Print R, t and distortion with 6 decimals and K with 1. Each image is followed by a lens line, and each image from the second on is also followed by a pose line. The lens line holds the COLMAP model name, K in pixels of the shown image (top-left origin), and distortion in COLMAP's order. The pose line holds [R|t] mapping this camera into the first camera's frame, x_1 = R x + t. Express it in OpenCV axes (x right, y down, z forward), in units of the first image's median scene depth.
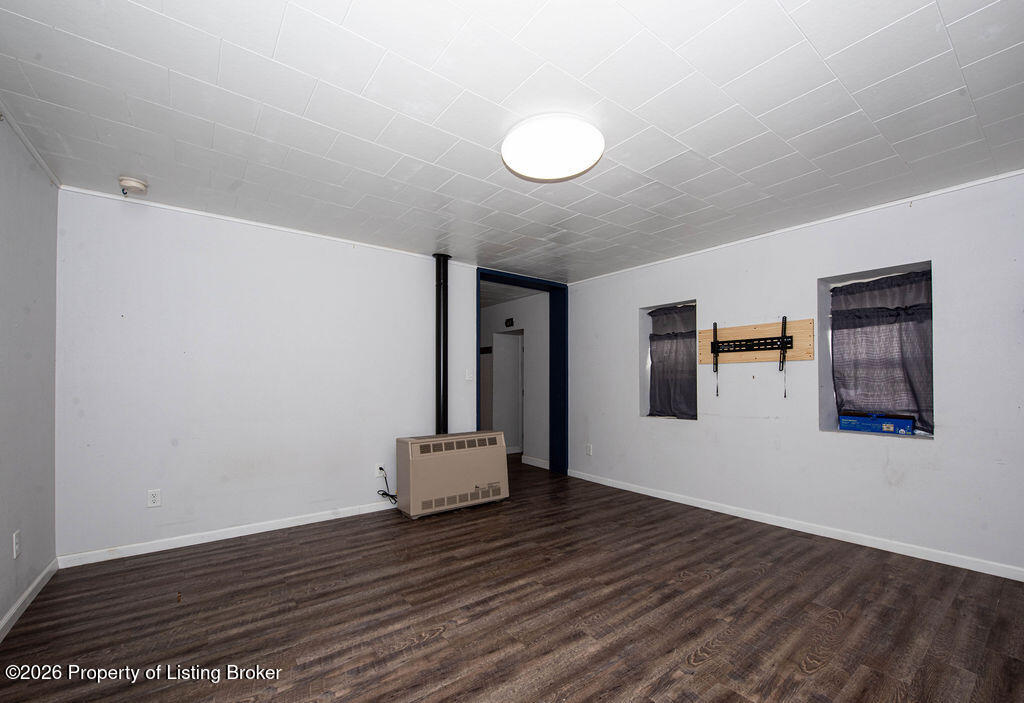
lens RADIAL K [[424.7, 0, 533.3], [0, 424.7, 381.3], [0, 0, 1]] dist [-0.012284, -0.000984]
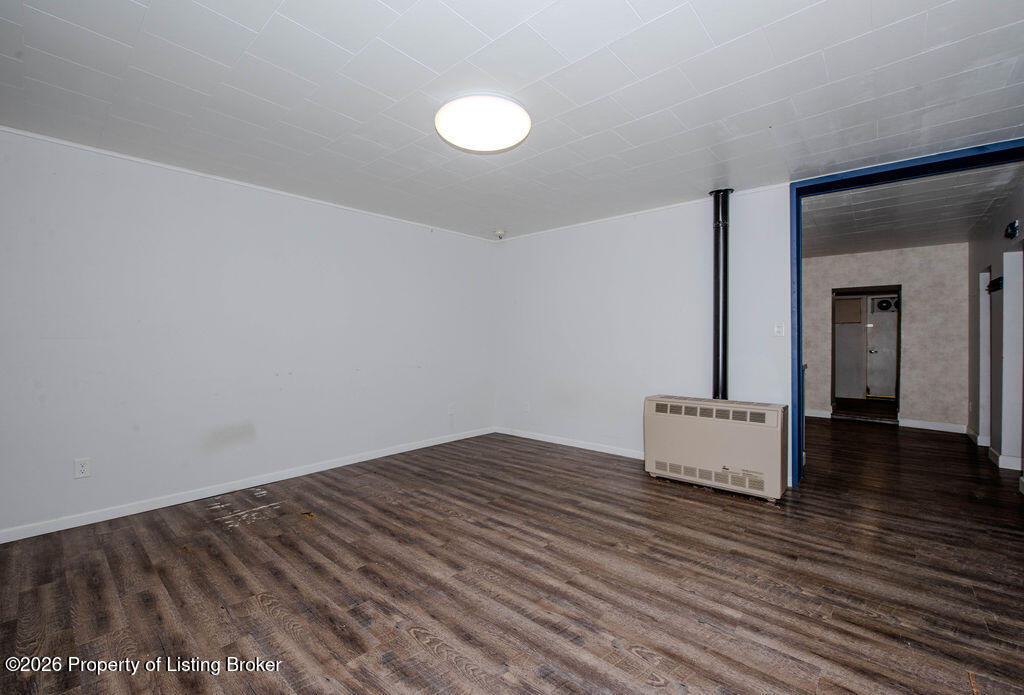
lens RADIAL K [[424.7, 0, 511.8], [0, 424.7, 344.6], [0, 0, 1]] dist [-0.012284, -0.000984]
pose [[0.189495, 0.010421, -0.981826, 0.809140], [0.003673, 0.999929, 0.011322, 0.002134], [0.981875, -0.005751, 0.189443, 0.617853]]
